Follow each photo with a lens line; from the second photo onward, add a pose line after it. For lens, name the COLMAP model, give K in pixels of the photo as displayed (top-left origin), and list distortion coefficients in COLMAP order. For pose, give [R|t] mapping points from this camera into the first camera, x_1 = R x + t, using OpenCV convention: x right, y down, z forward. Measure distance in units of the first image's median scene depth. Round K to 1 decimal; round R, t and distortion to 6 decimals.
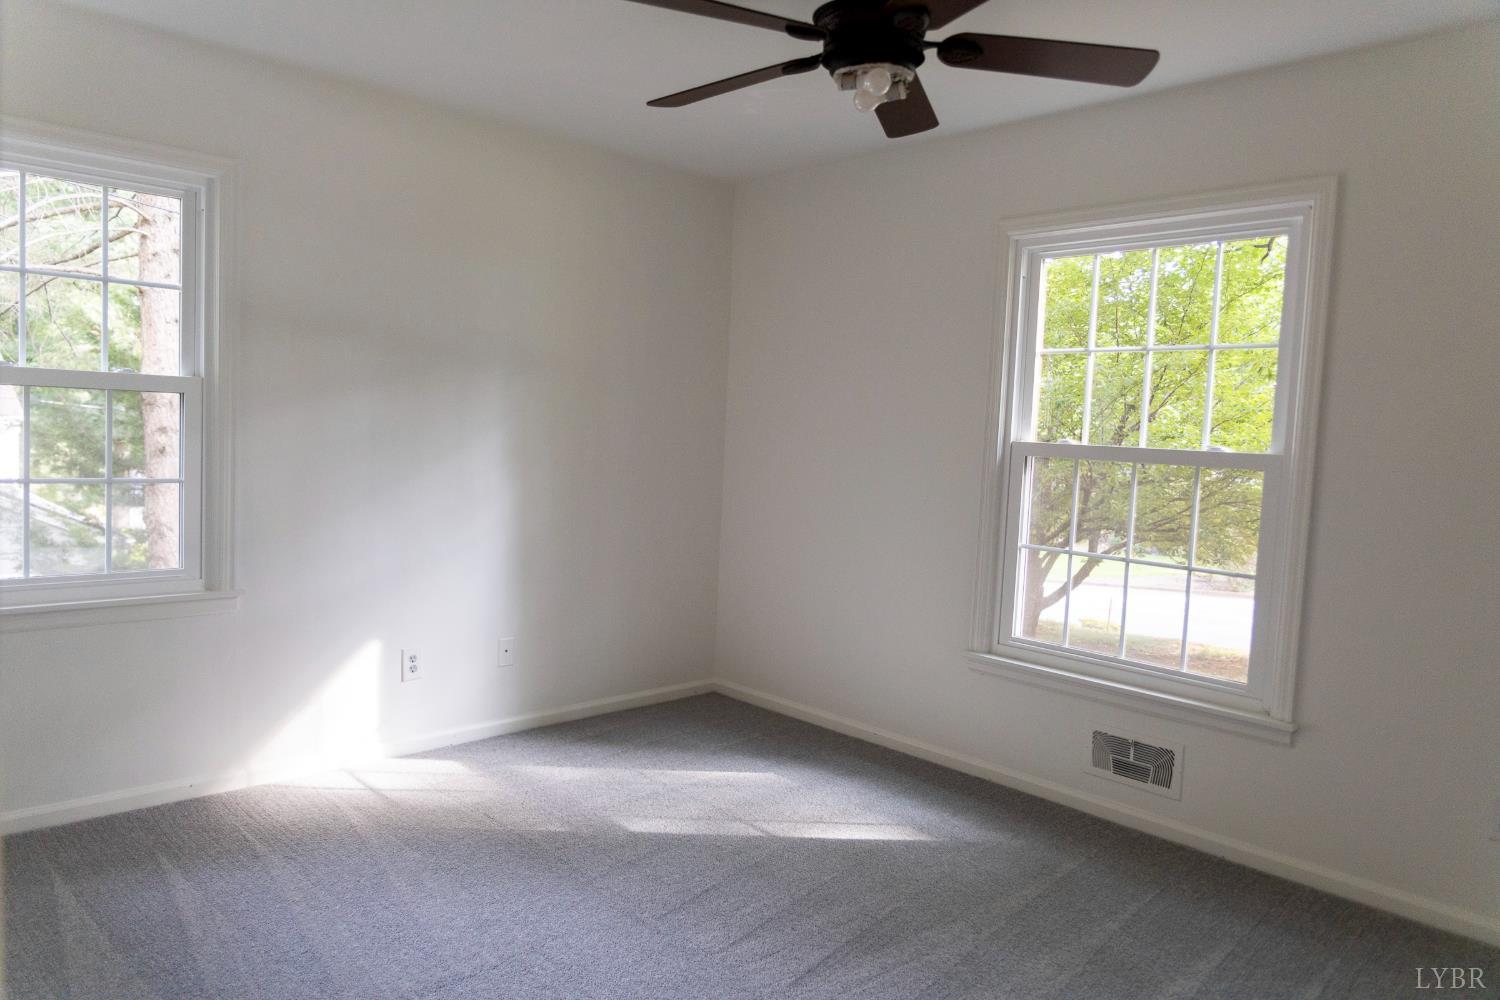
lens RADIAL K [[1028.7, 0, 749.0], [0, 1028.7, 487.8], [0, 0, 1]] dist [-0.000925, -0.002919]
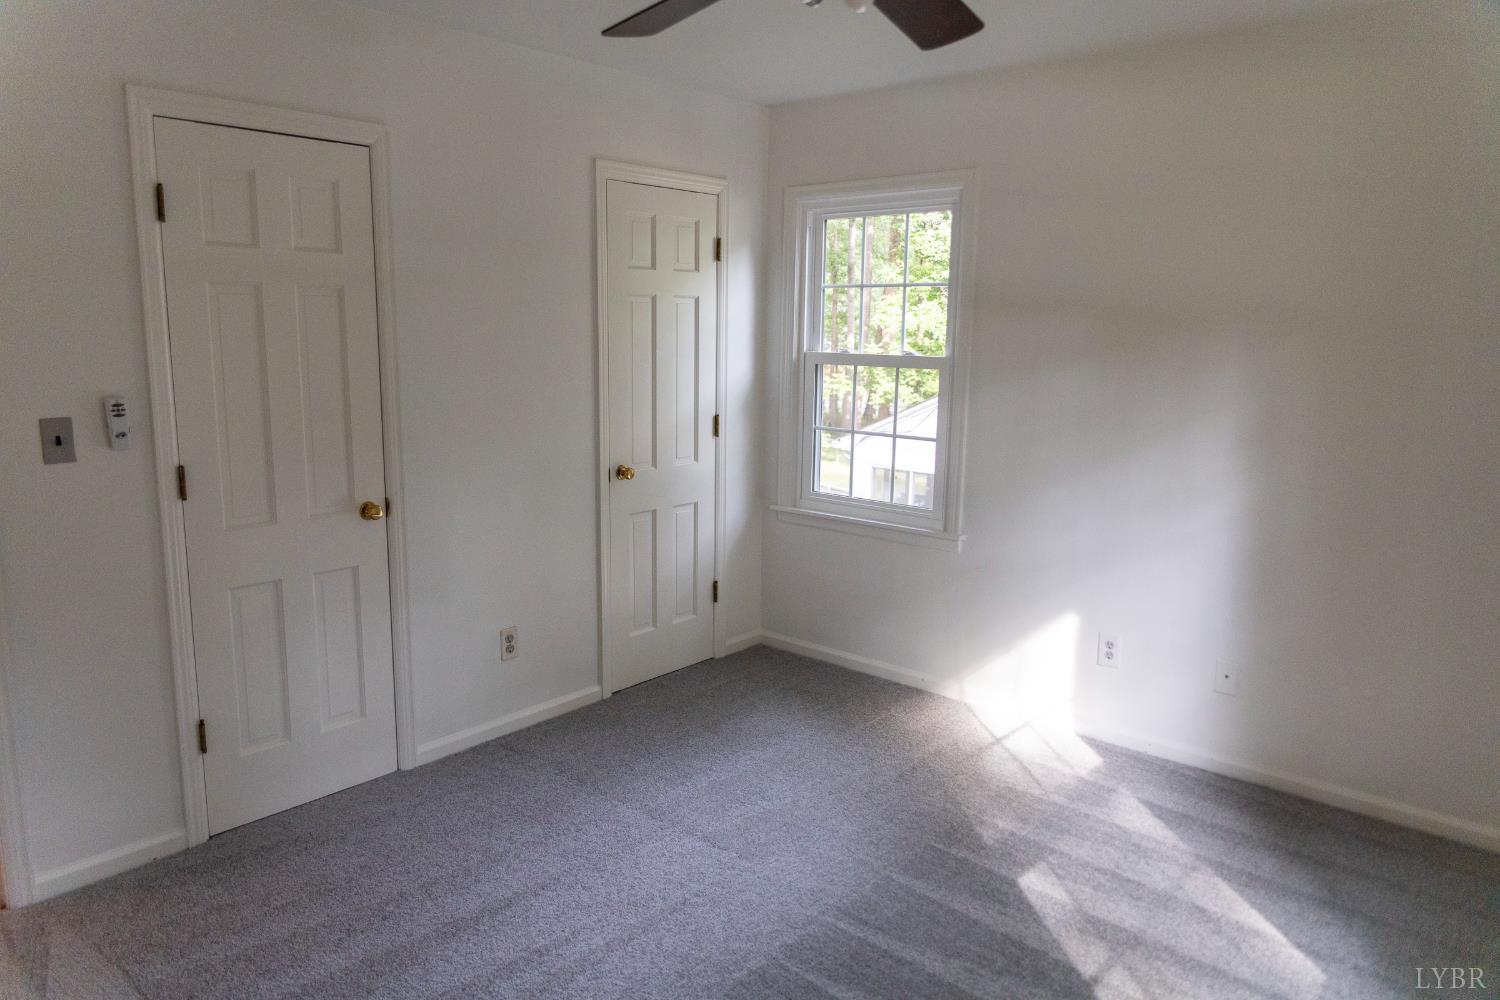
lens RADIAL K [[1004.0, 0, 750.0], [0, 1004.0, 500.0], [0, 0, 1]] dist [0.003578, 0.000336]
pose [[0.085180, 0.129946, -0.987856, 0.620302], [-0.076283, 0.989399, 0.123571, -0.065541], [0.993441, 0.064831, 0.094190, 0.633873]]
